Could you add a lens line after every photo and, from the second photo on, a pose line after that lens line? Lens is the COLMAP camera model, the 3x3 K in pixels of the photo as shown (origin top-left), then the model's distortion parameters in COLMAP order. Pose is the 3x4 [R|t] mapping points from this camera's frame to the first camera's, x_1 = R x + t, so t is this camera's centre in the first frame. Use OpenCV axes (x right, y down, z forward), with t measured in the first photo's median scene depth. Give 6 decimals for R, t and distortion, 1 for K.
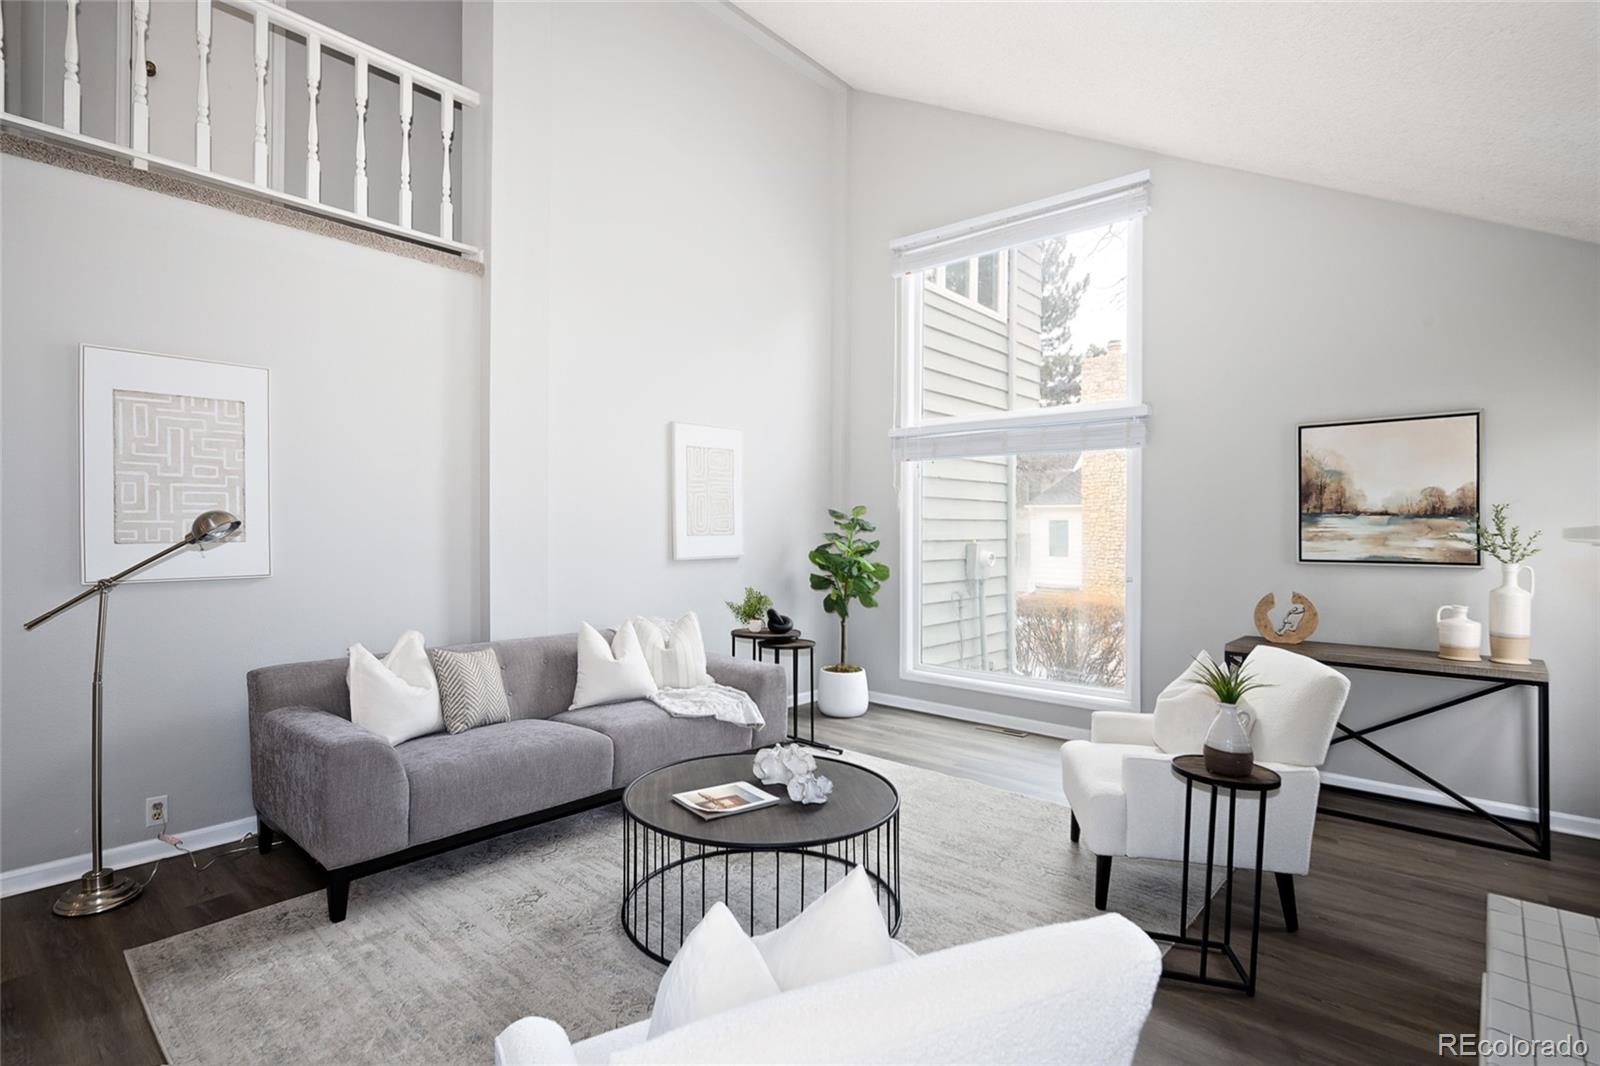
lens RADIAL K [[779.2, 0, 800.0], [0, 779.2, 533.0], [0, 0, 1]] dist [0.001085, 0.000067]
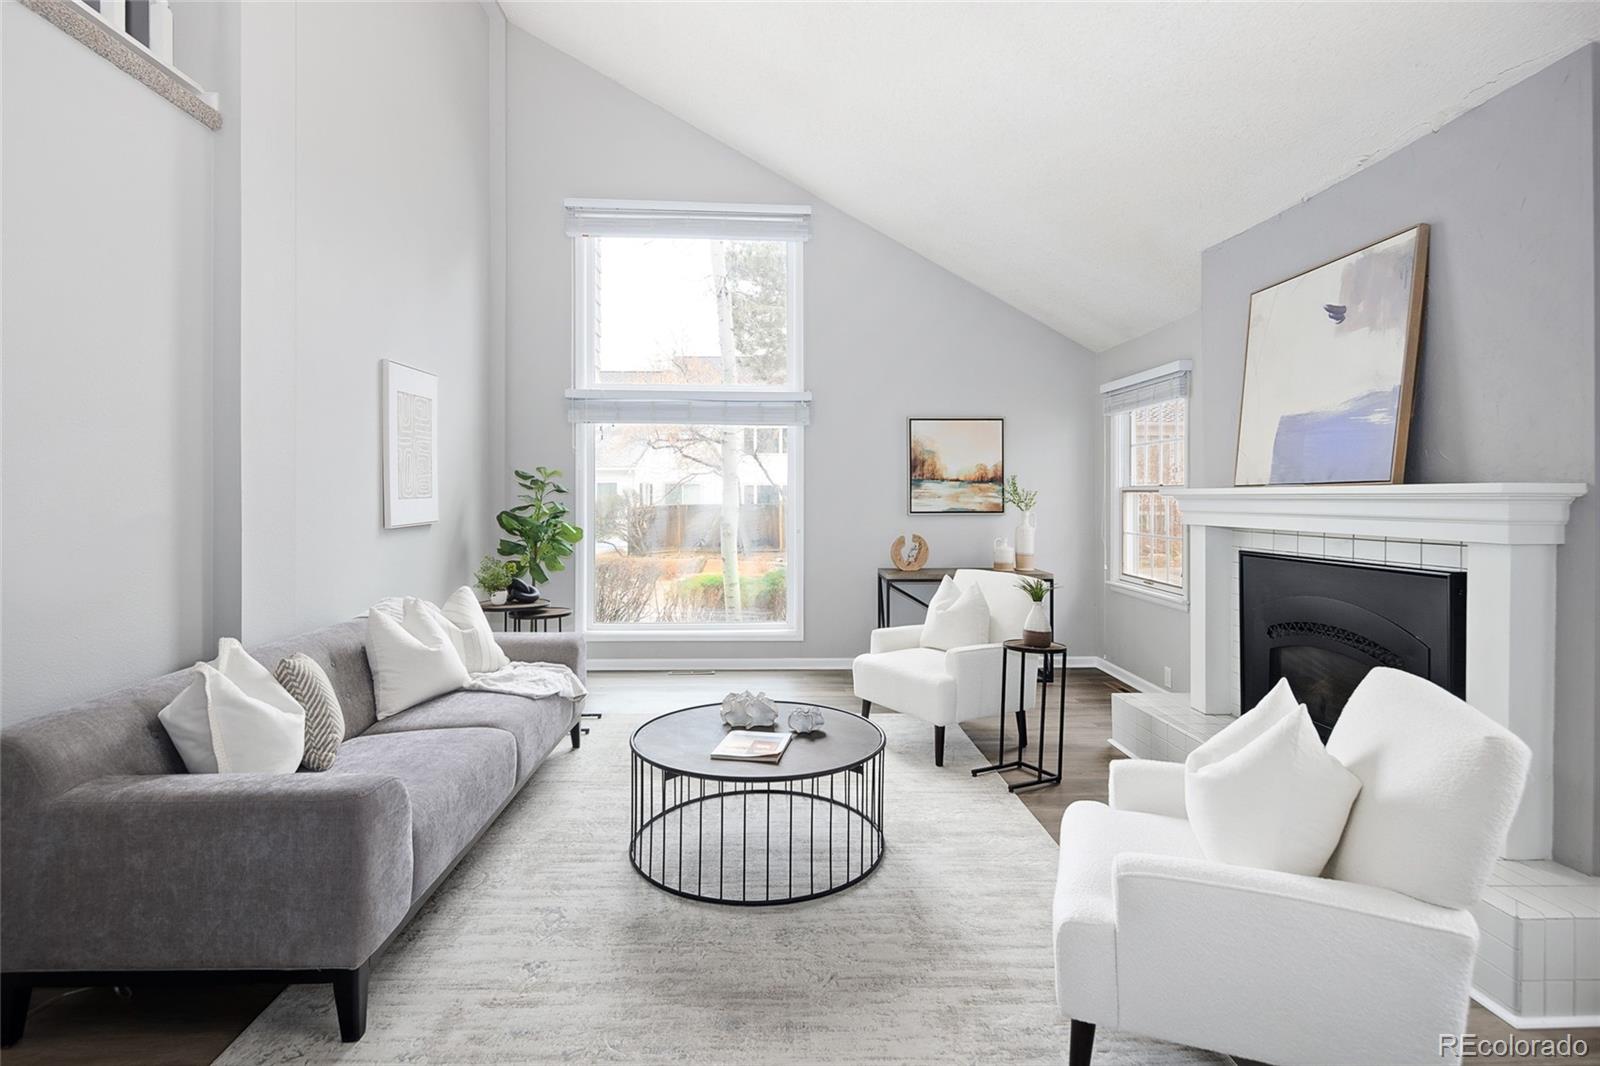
lens RADIAL K [[772.9, 0, 803.0], [0, 772.9, 492.4], [0, 0, 1]] dist [0.000461, -0.000195]
pose [[0.712510, -0.001626, 0.701660, -0.508958], [0.003224, 0.999994, -0.000956, -0.000874], [-0.701655, 0.002943, 0.712511, 0.131517]]
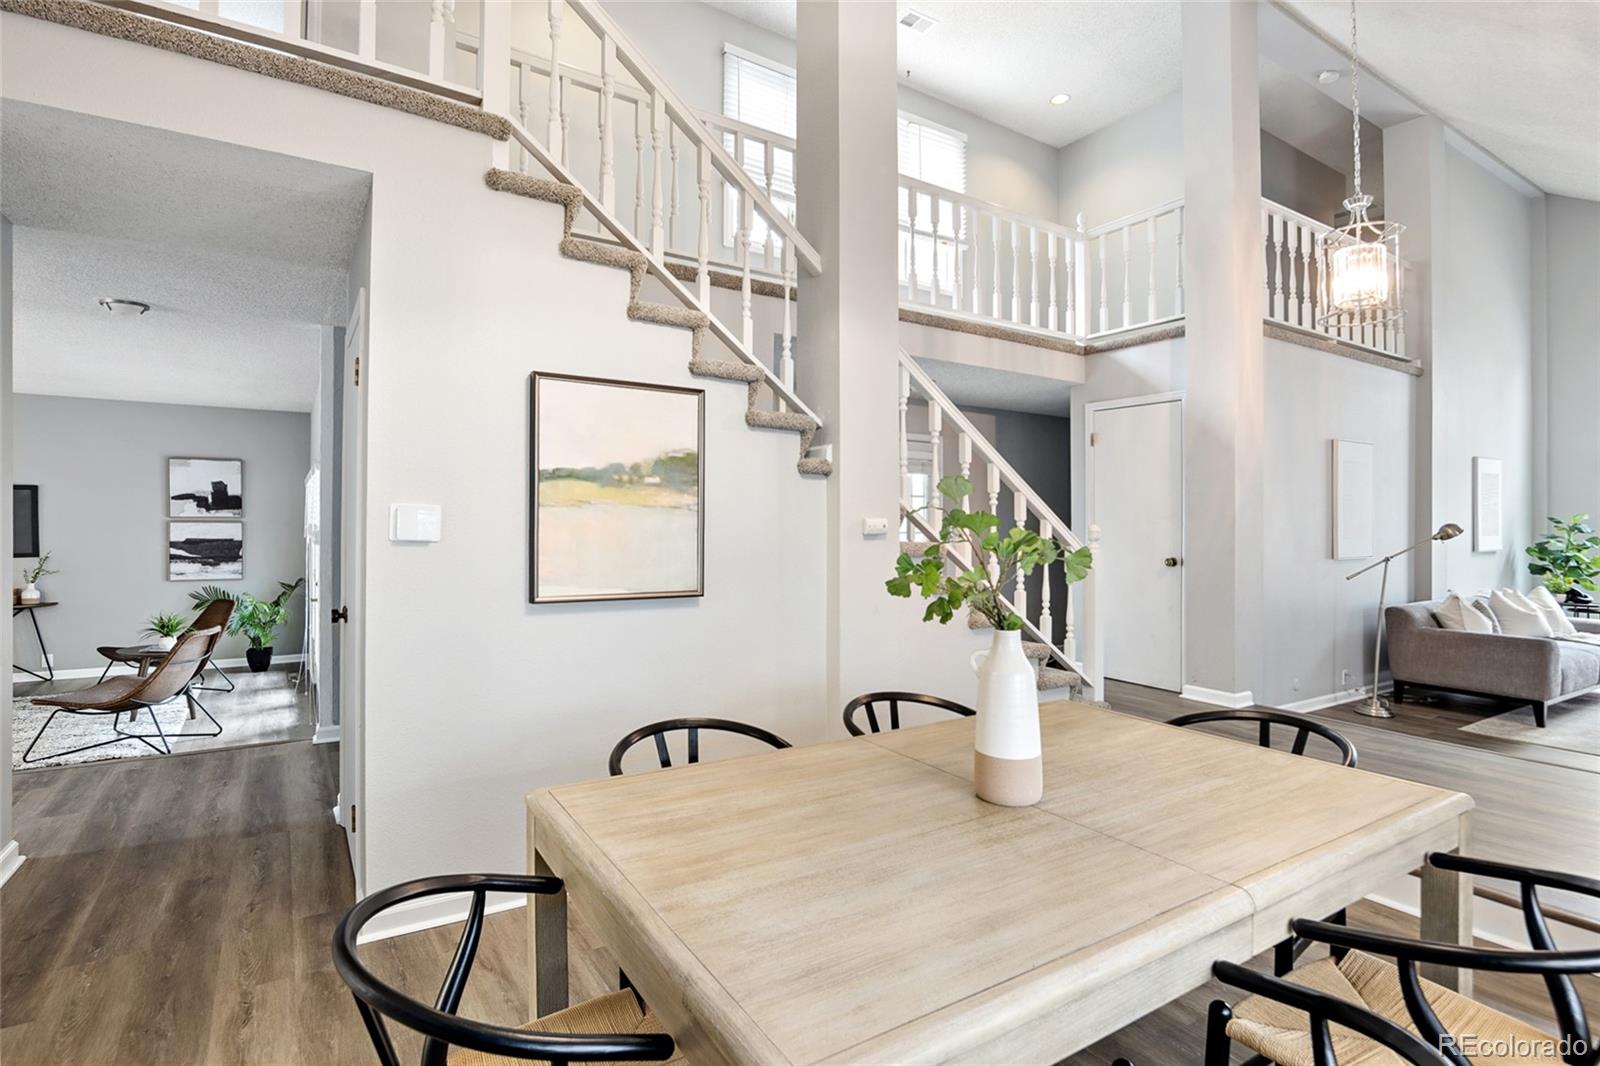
lens RADIAL K [[783.6, 0, 777.6], [0, 783.6, 515.5], [0, 0, 1]] dist [0.001633, 0.000856]
pose [[0.962207, 0.010344, -0.272124, -1.233889], [-0.013084, 0.999880, -0.008256, -0.003768], [0.272006, 0.011505, 0.962227, -0.931791]]
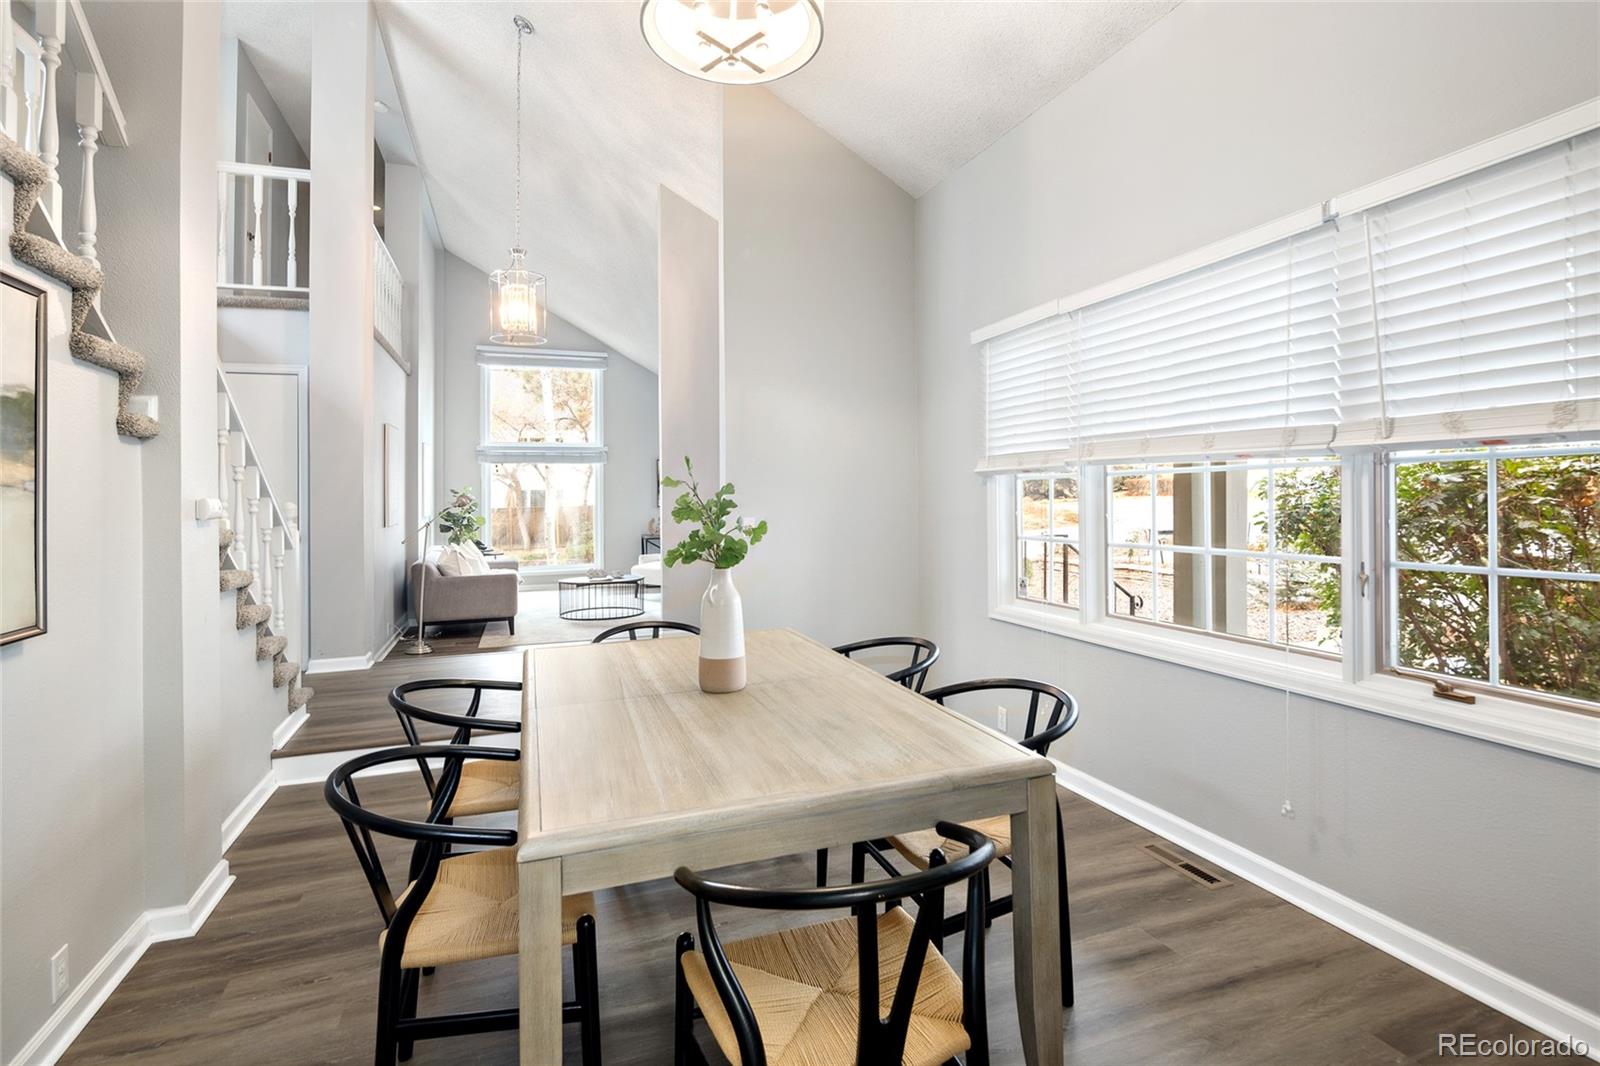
lens RADIAL K [[772.9, 0, 803.0], [0, 772.9, 492.4], [0, 0, 1]] dist [0.000461, -0.000195]
pose [[0.474036, -0.007135, 0.880477, -1.660115], [0.019468, 0.999808, -0.002379, -0.002975], [-0.880290, 0.018269, 0.474083, -0.833476]]
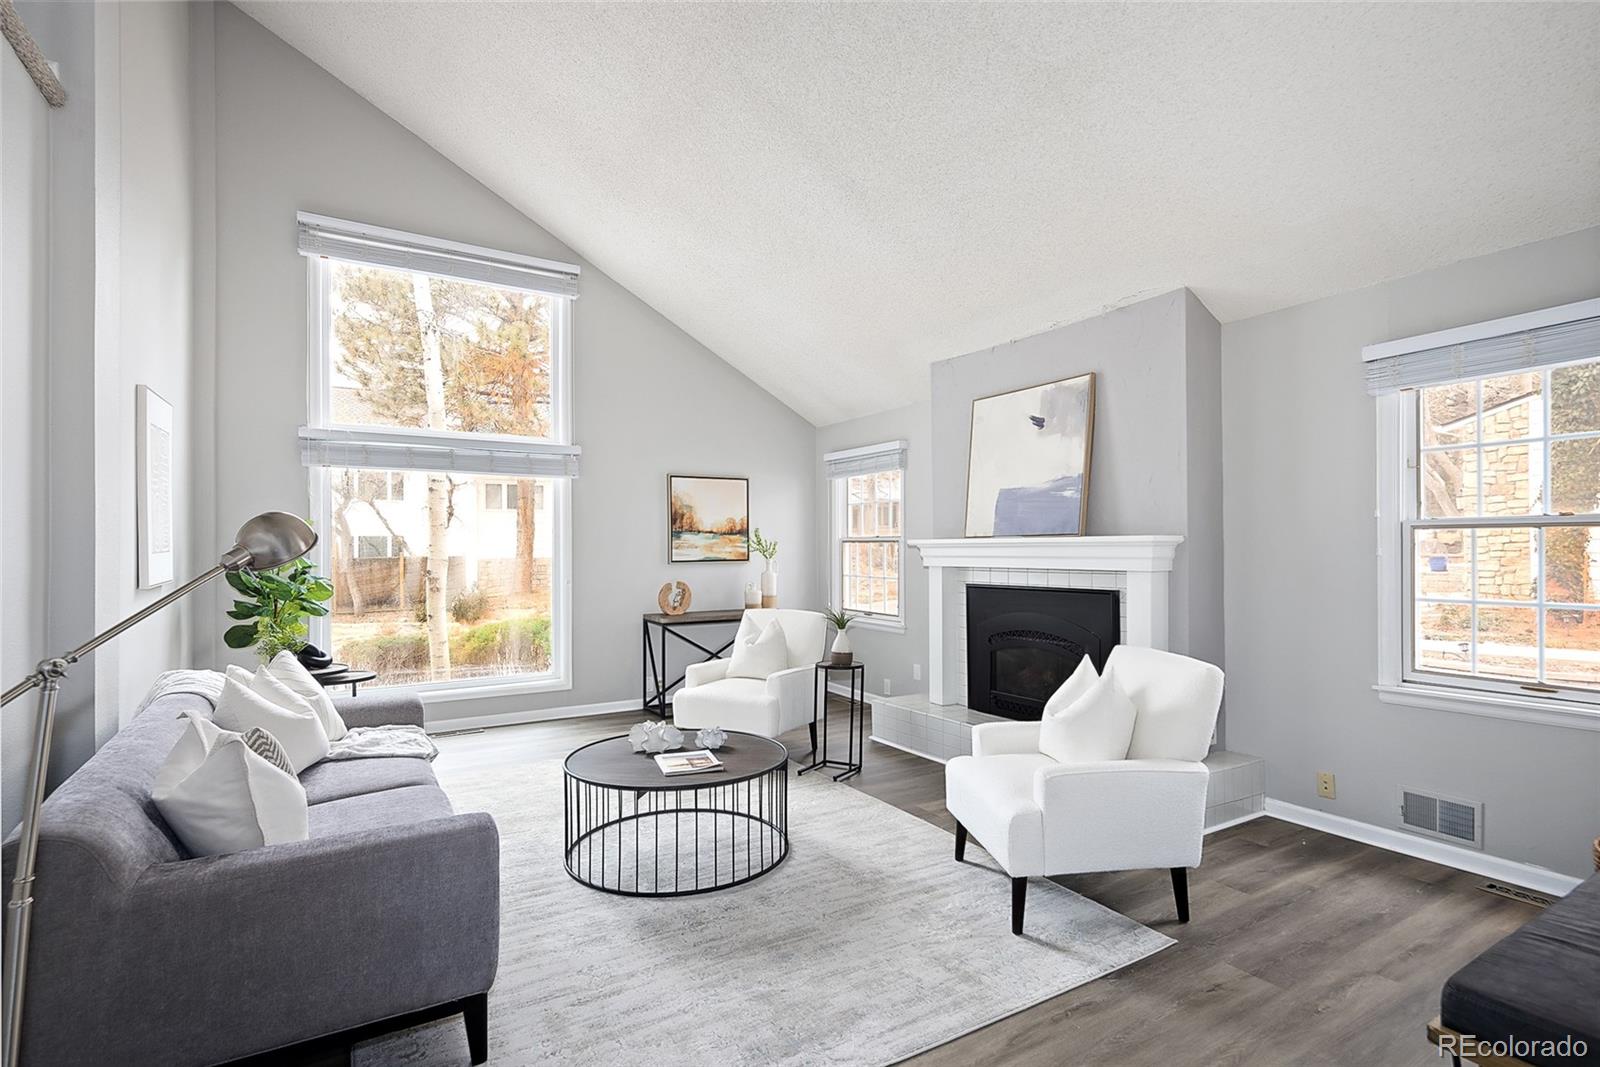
lens RADIAL K [[772.1, 0, 812.7], [0, 772.1, 535.2], [0, 0, 1]] dist [-0.000088, 0.000191]
pose [[0.280855, 0.005696, 0.959733, -0.783779], [0.008326, 0.999930, -0.008371, -0.002500], [-0.959714, 0.010342, 0.280788, 0.303701]]
